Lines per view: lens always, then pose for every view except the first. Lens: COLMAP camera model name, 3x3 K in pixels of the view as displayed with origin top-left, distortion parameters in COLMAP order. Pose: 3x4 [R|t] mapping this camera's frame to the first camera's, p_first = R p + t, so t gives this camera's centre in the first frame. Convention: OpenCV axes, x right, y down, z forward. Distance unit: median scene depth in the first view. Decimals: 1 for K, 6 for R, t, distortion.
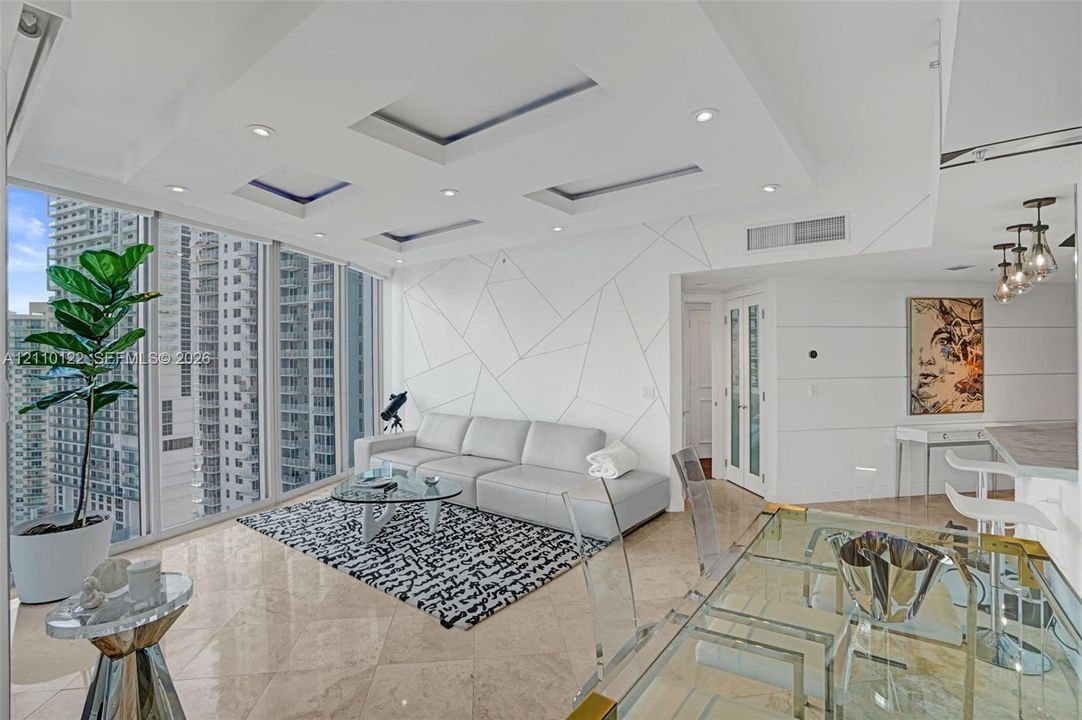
lens RADIAL K [[510.0, 0, 542.7], [0, 510.0, 361.1], [0, 0, 1]] dist [-0.017915, -0.000374]
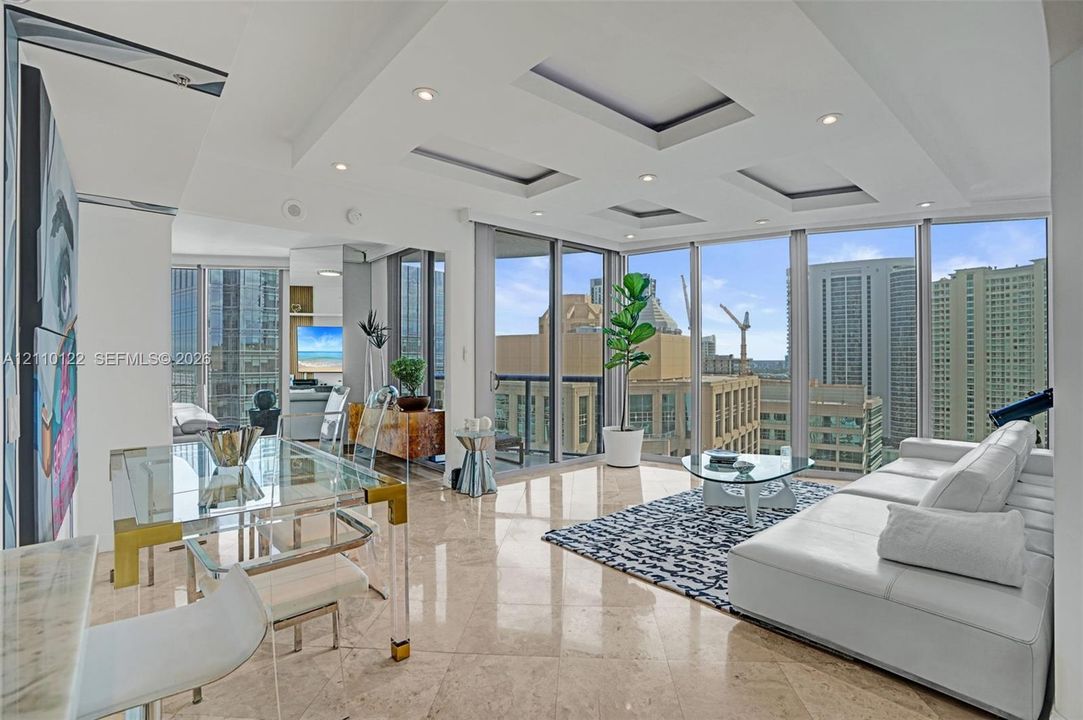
lens RADIAL K [[510.4, 0, 540.2], [0, 510.4, 359.0], [0, 0, 1]] dist [-0.017915, -0.000374]
pose [[-0.224788, 0.000324, -0.974408, 0.874080], [0.004771, 0.999988, -0.000768, 0.050029], [0.974396, -0.004821, -0.224787, 0.995642]]
